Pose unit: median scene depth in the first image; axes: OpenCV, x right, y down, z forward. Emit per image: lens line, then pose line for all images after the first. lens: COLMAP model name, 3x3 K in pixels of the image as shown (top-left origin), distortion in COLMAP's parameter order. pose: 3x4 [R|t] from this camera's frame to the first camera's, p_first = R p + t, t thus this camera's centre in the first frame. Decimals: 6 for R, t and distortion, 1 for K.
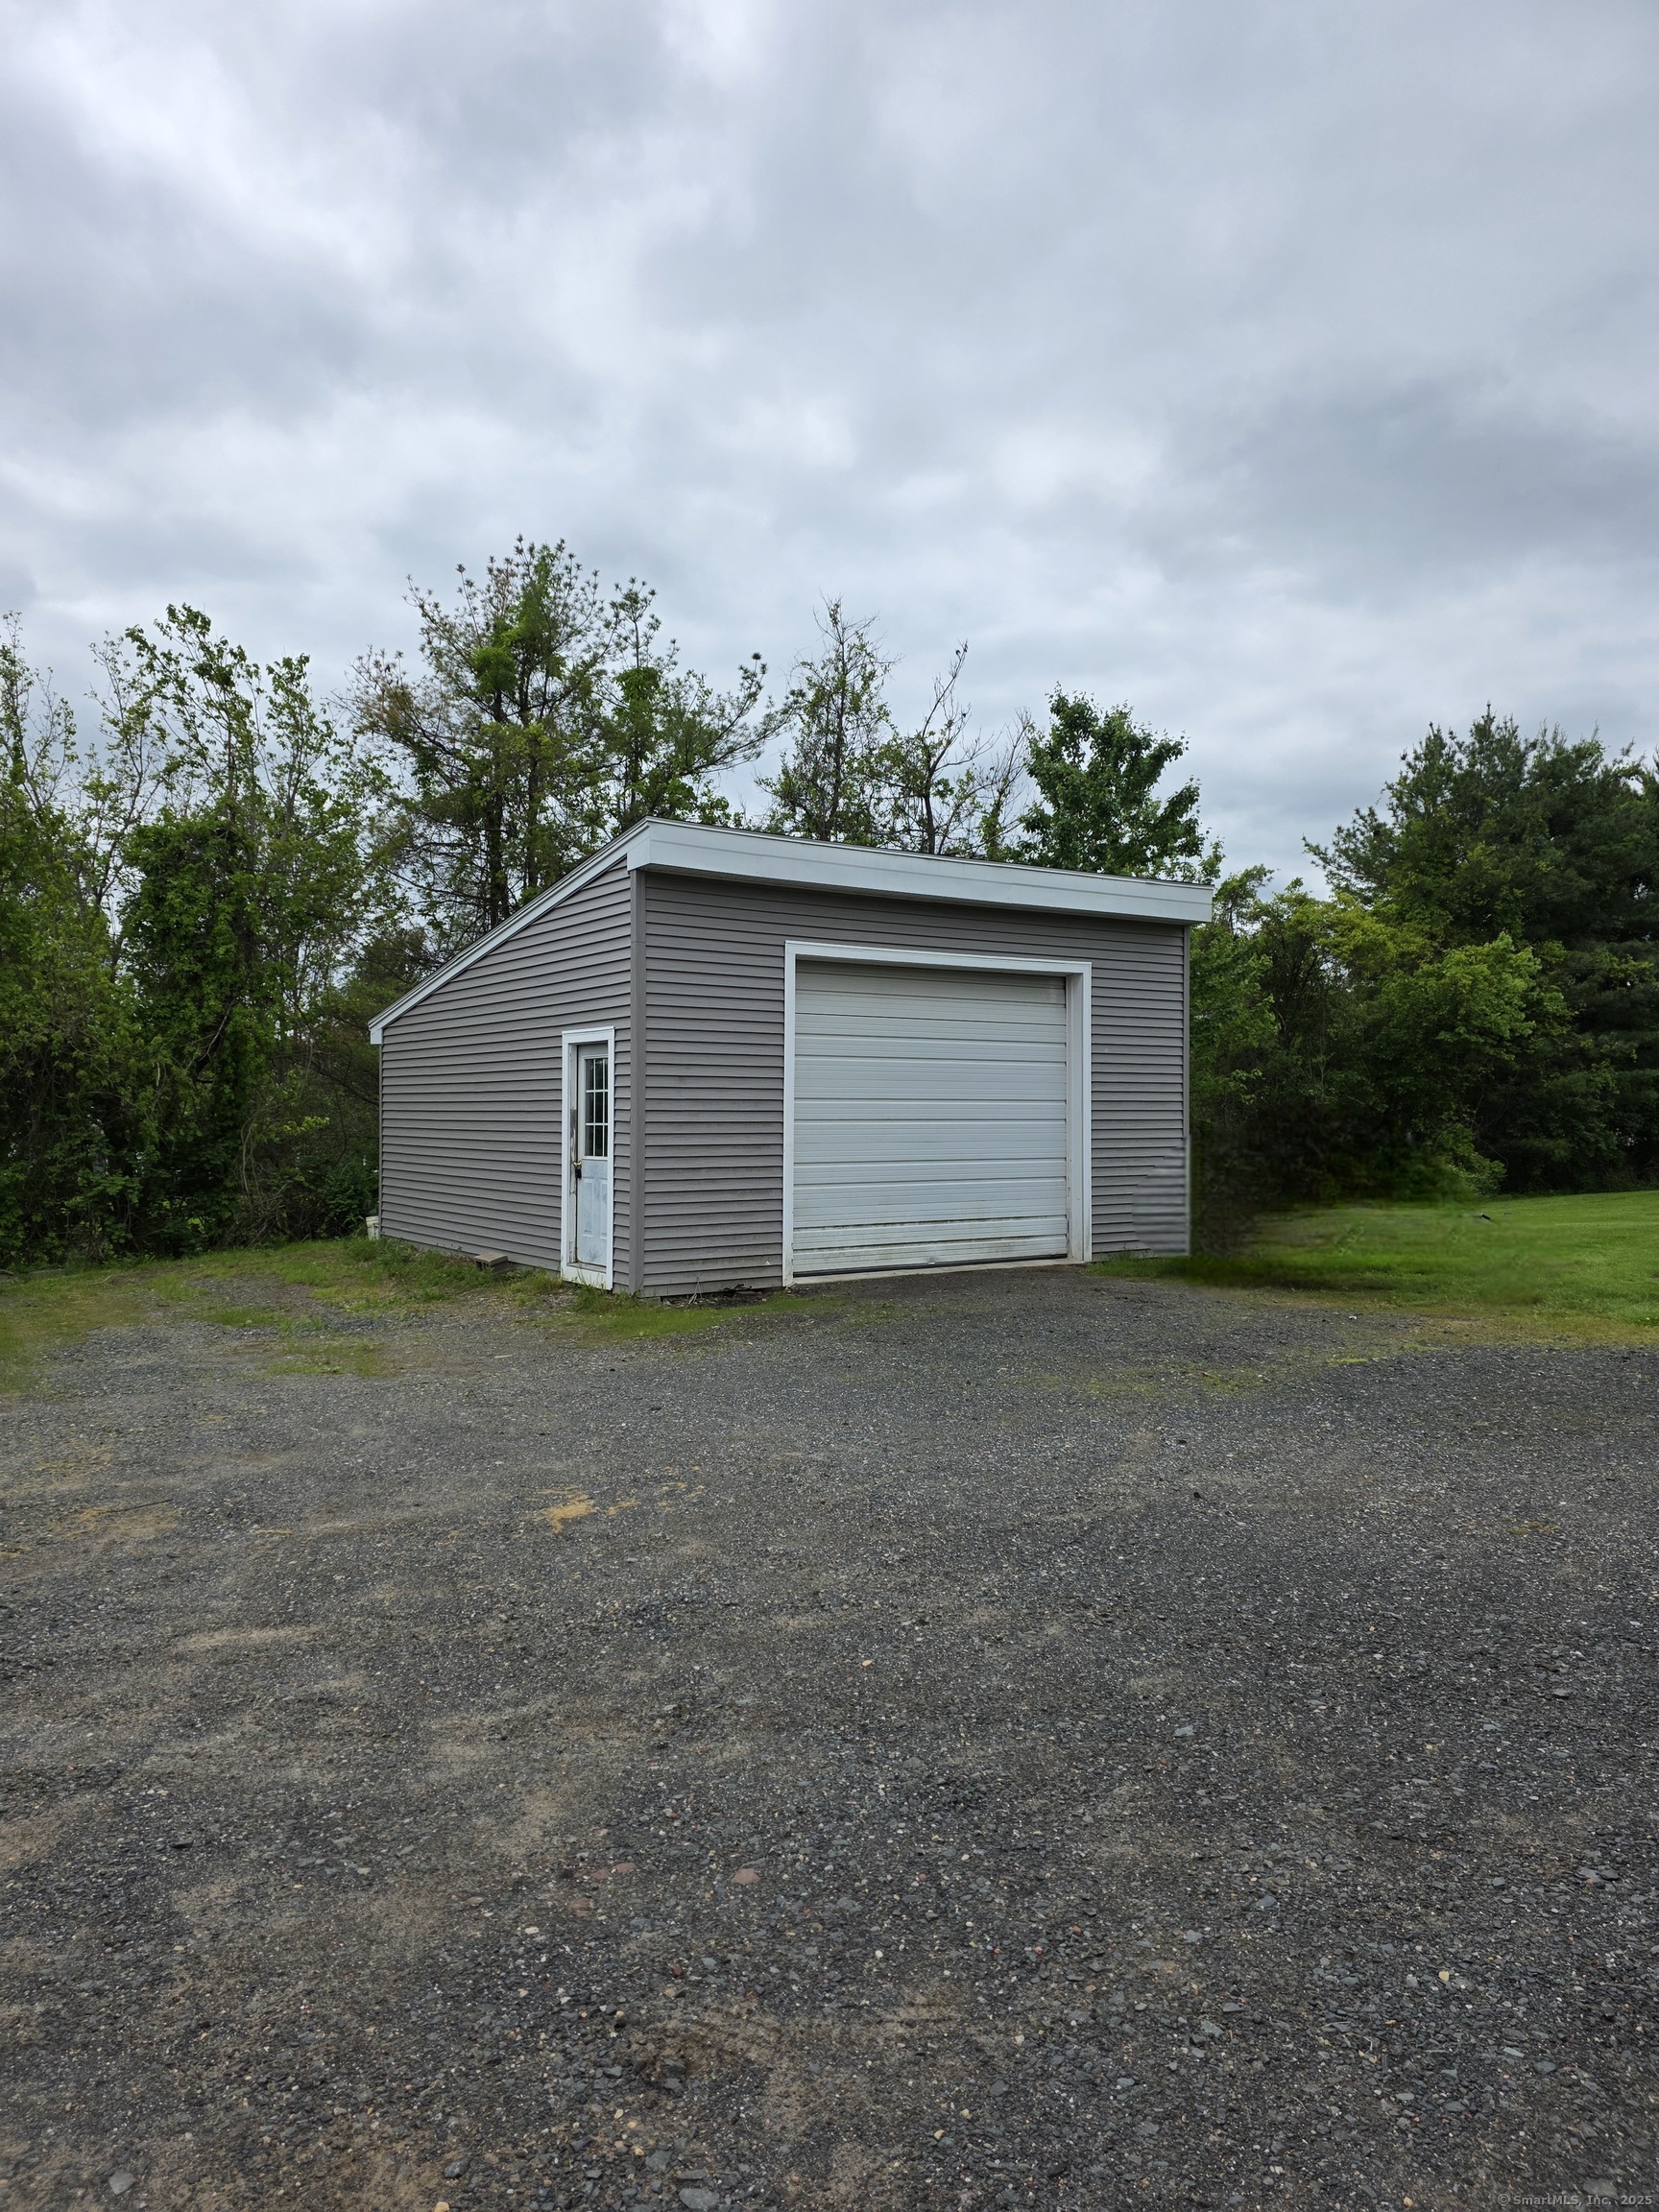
lens RADIAL K [[1462.0, 0, 824.0], [0, 1462.0, 1119.1], [0, 0, 1]] dist [0.074797, -0.064501]
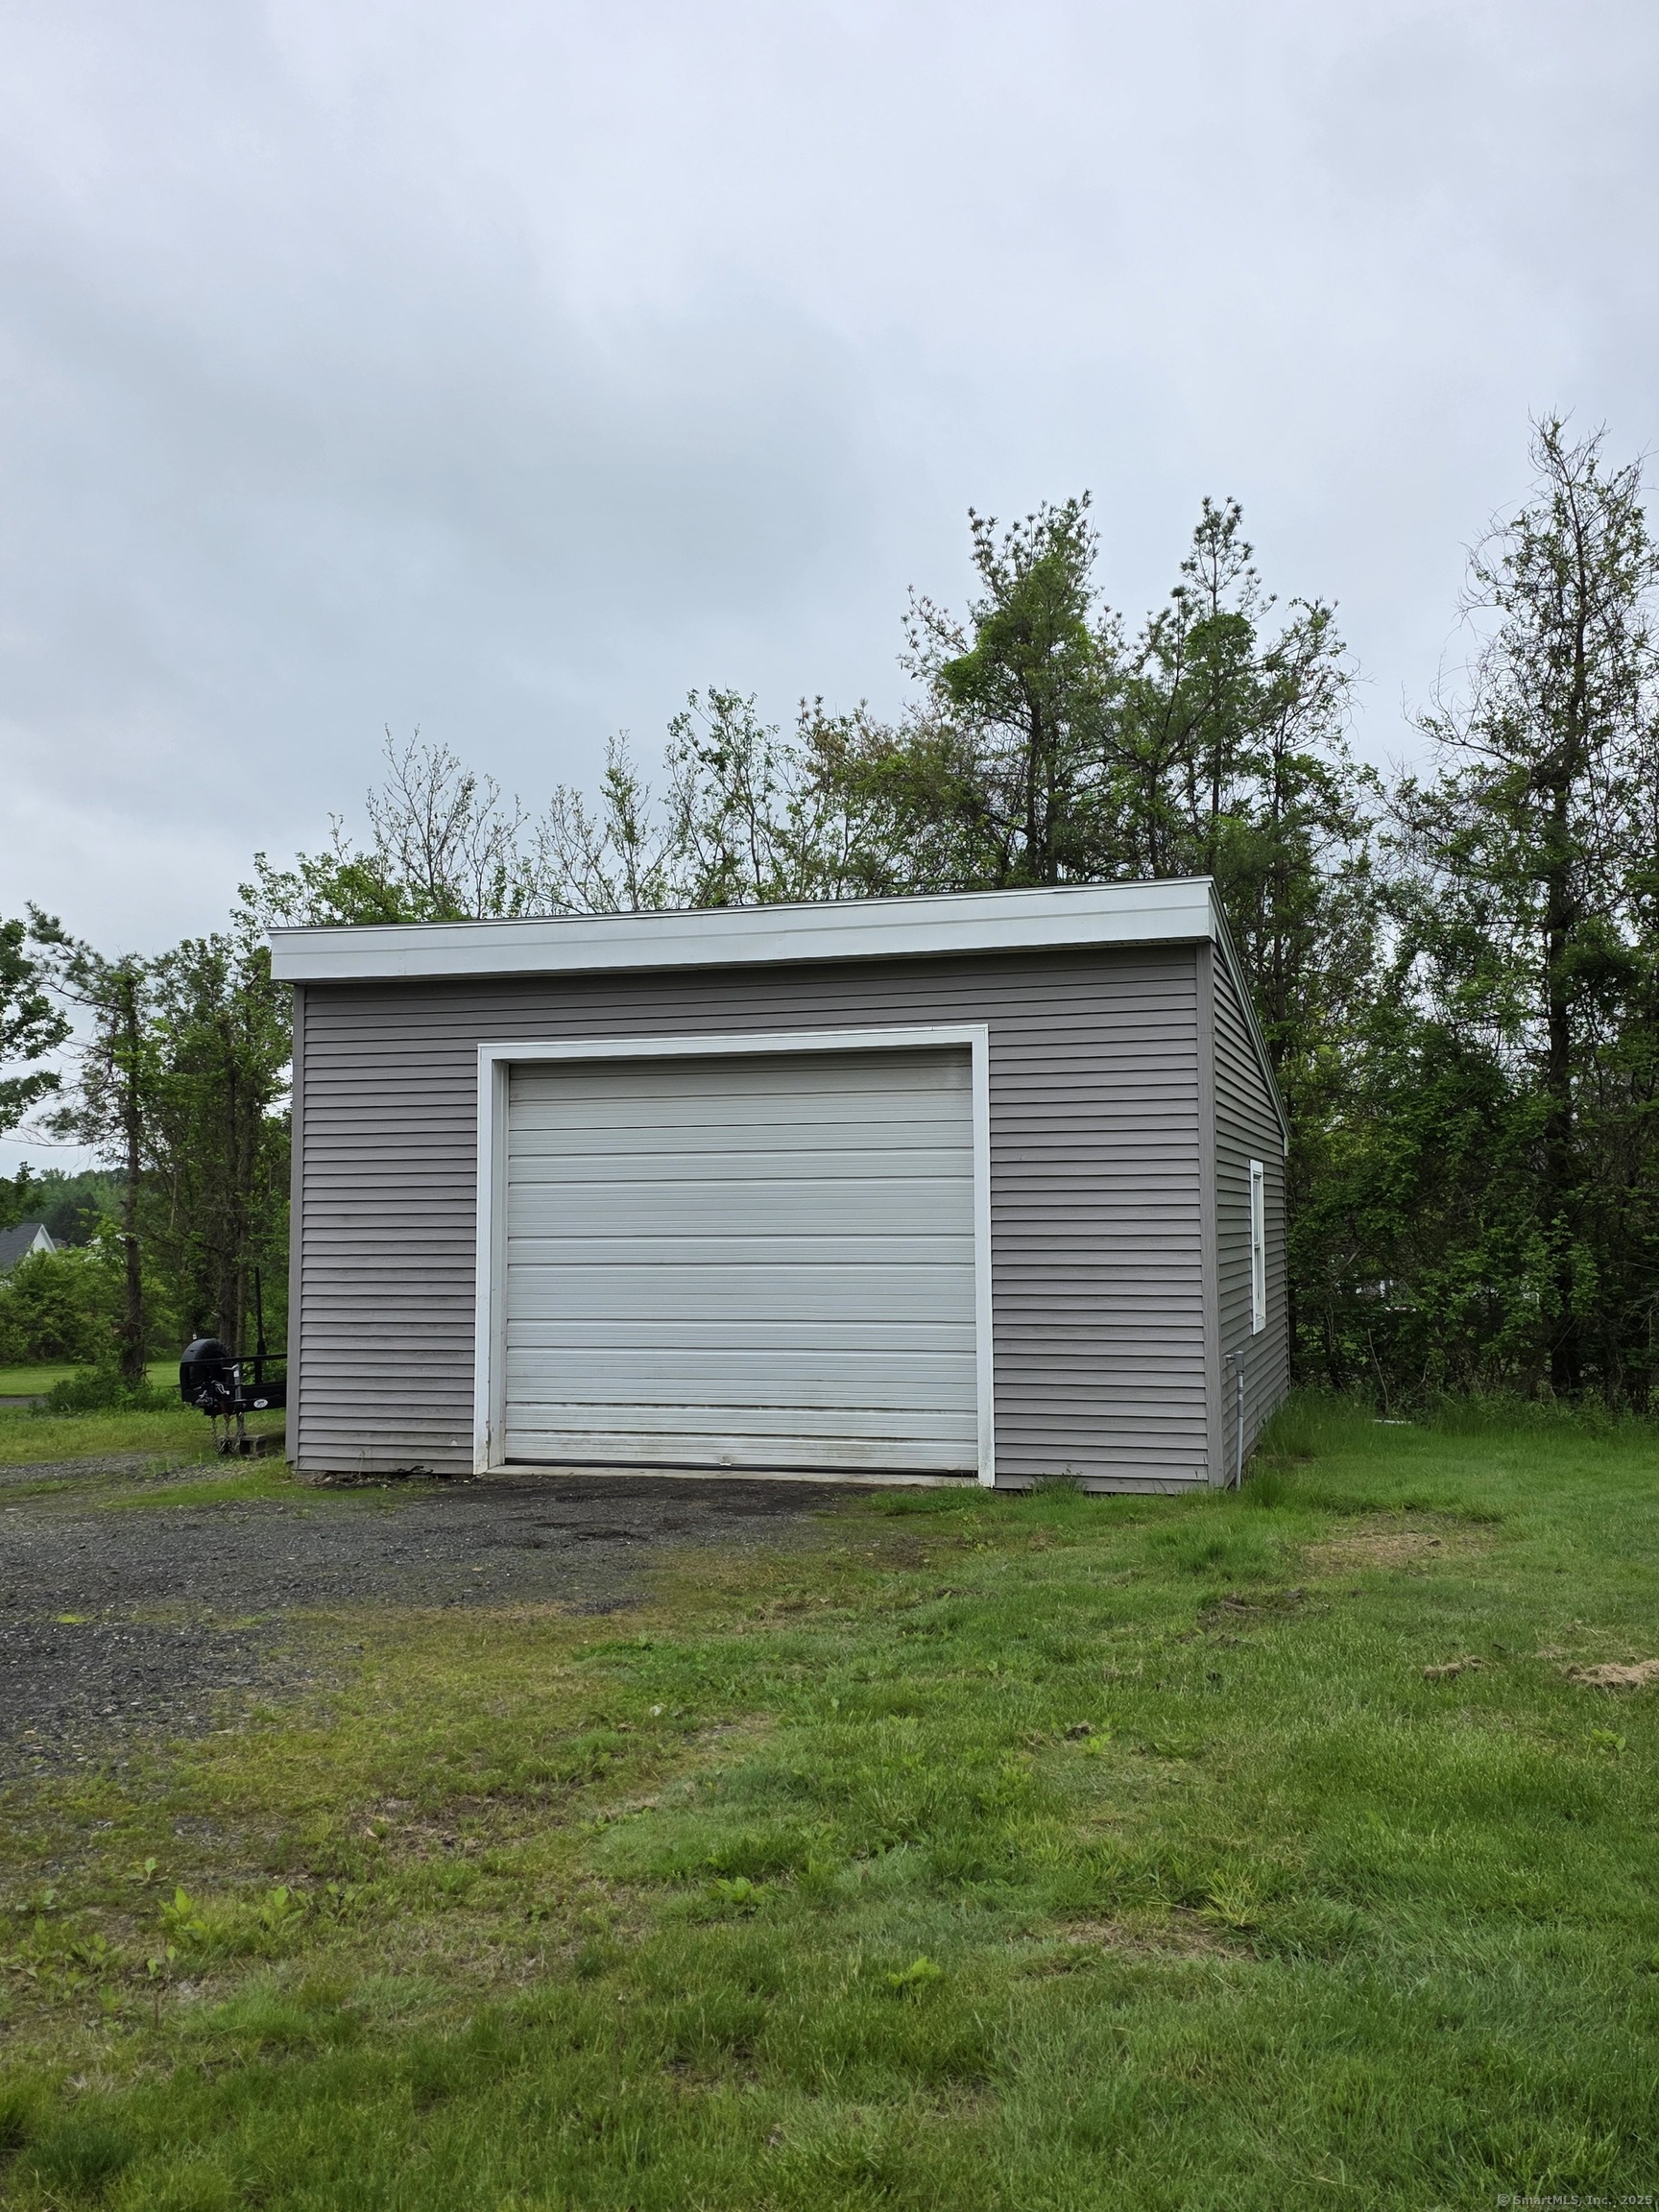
lens RADIAL K [[2020.8, 0, 829.5], [0, 2020.8, 1106.0], [0, 0, 1]] dist [0.122789, -0.002608]
pose [[0.632913, -0.046083, -0.772851, 0.570528], [0.005596, 0.998473, -0.054954, -0.014446], [0.774203, 0.030456, 0.632204, 0.259996]]
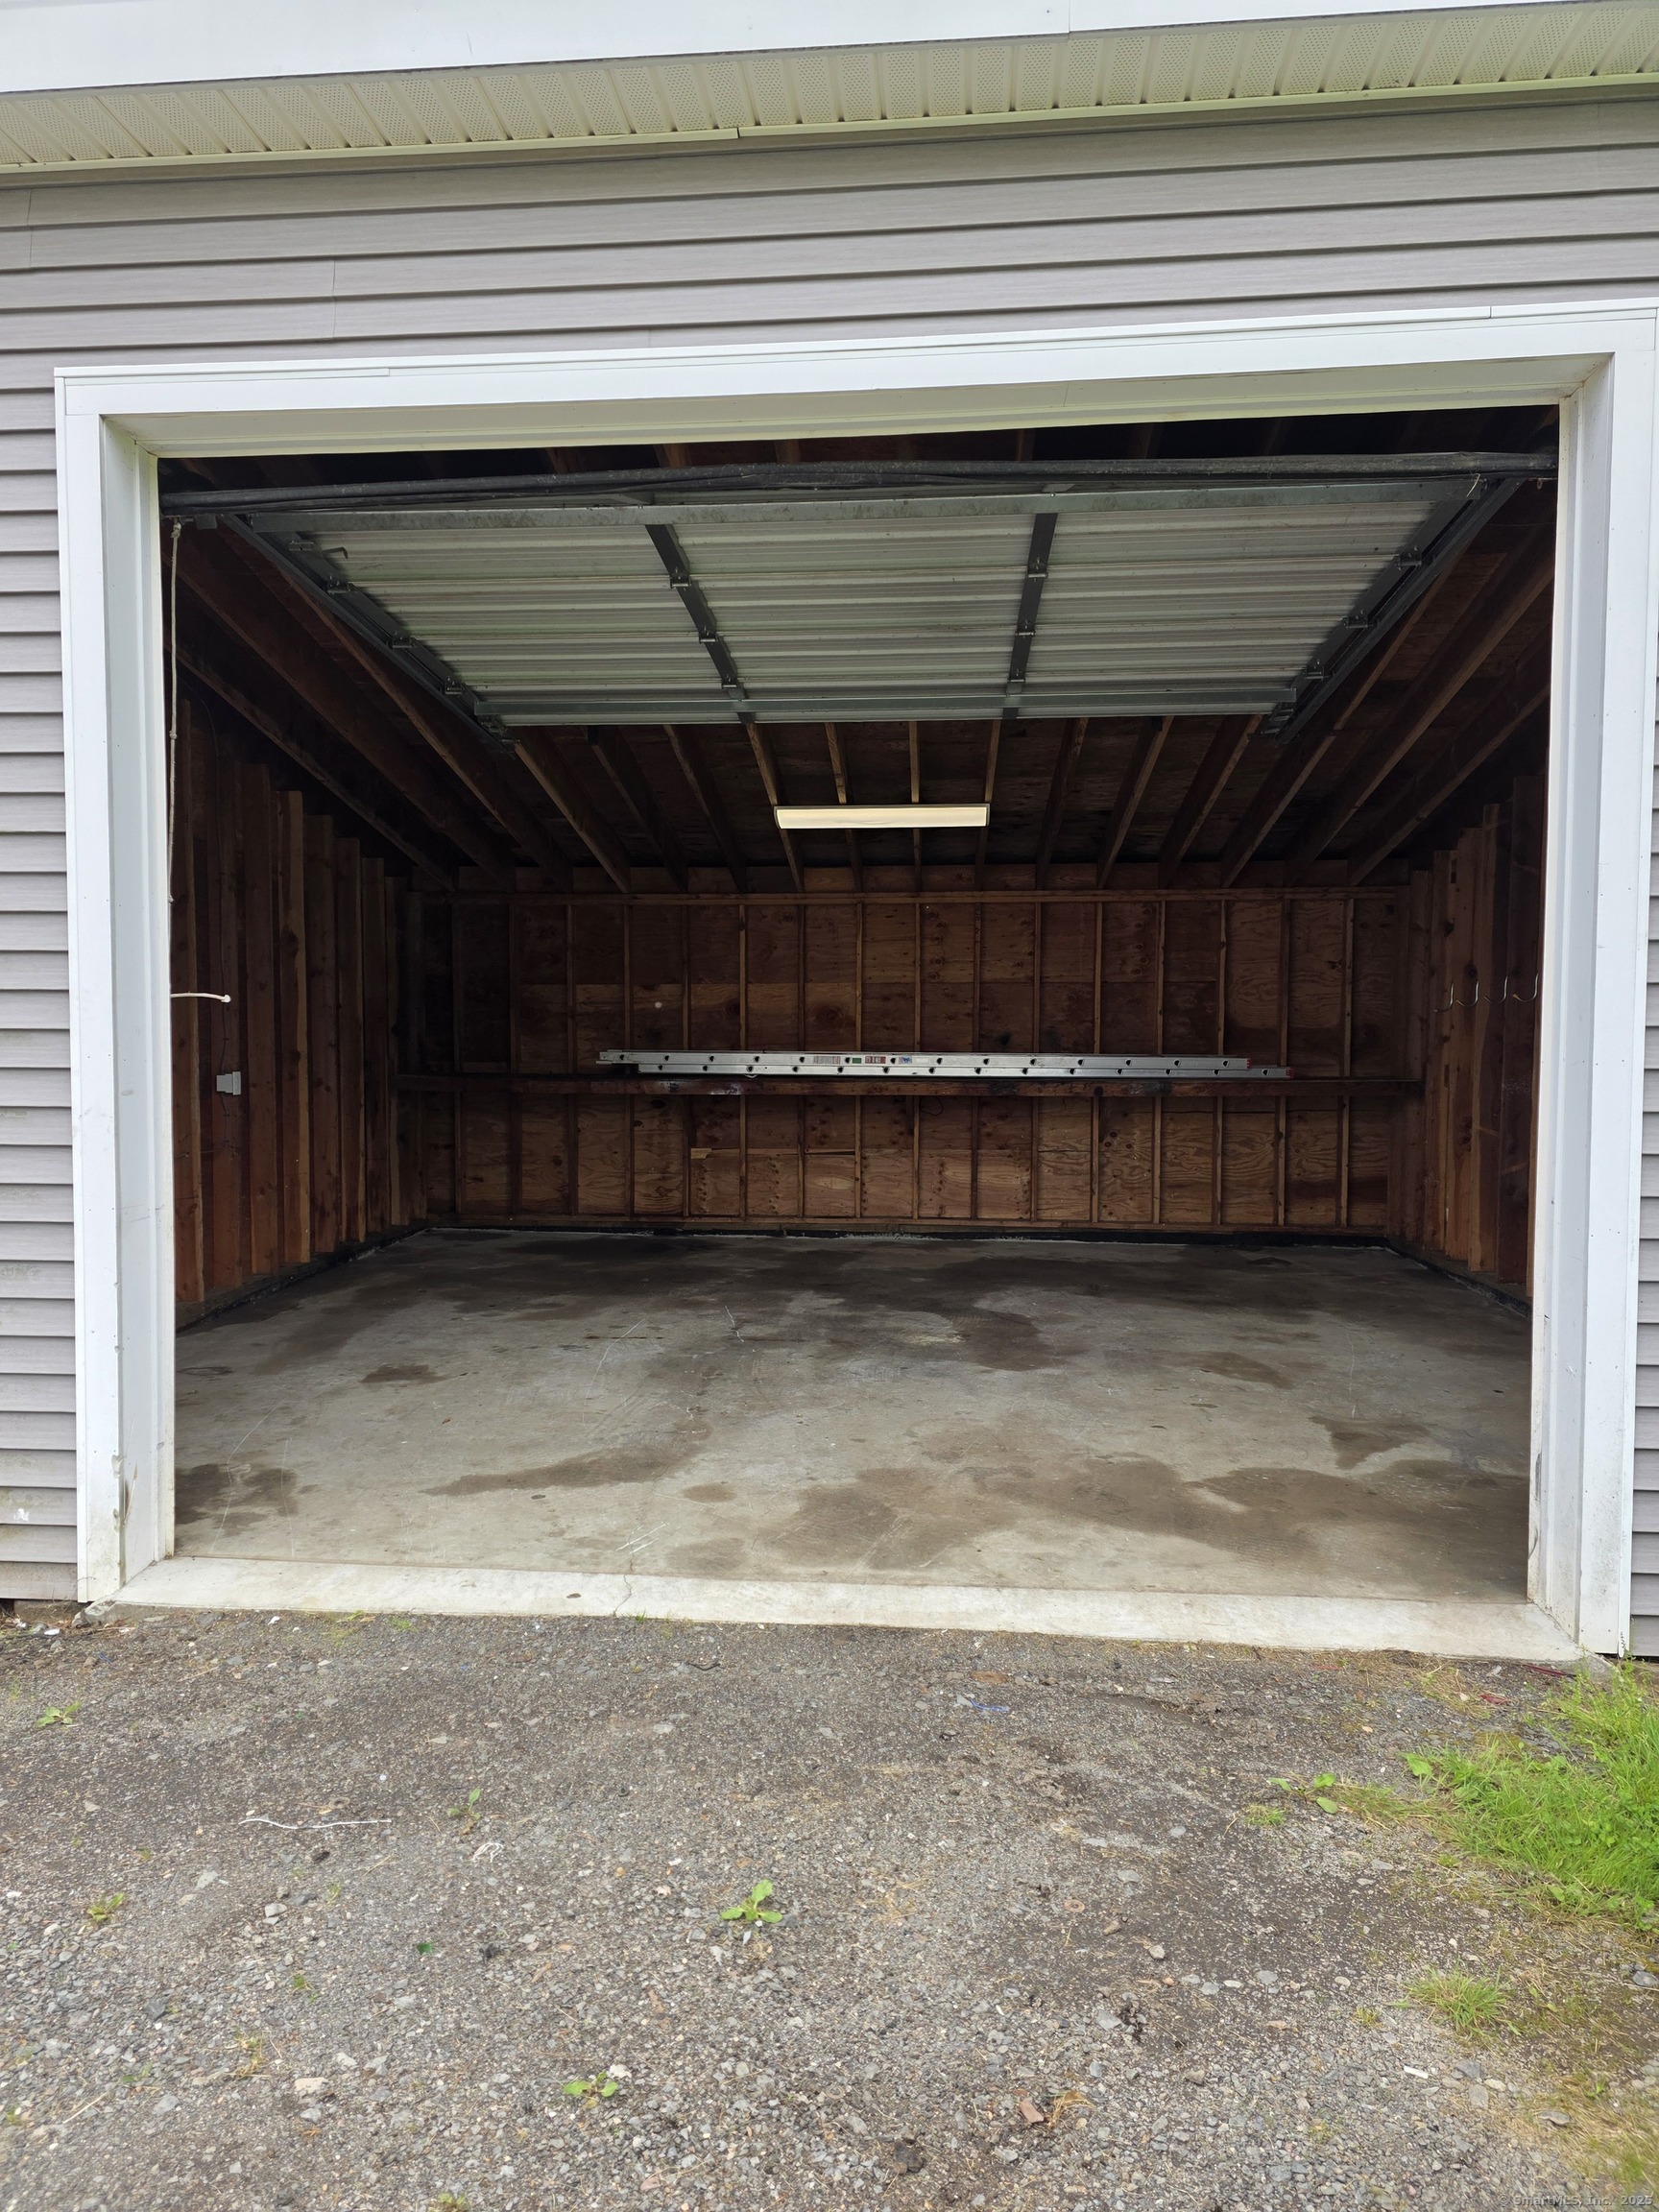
lens RADIAL K [[1458.6, 0, 810.1], [0, 1458.6, 1108.8], [0, 0, 1]] dist [0.079040, -0.069057]
pose [[0.771950, 0.033178, -0.634817, 0.156579], [-0.004761, 0.998911, 0.046417, 0.002097], [0.635665, -0.032809, 0.771267, 0.513199]]
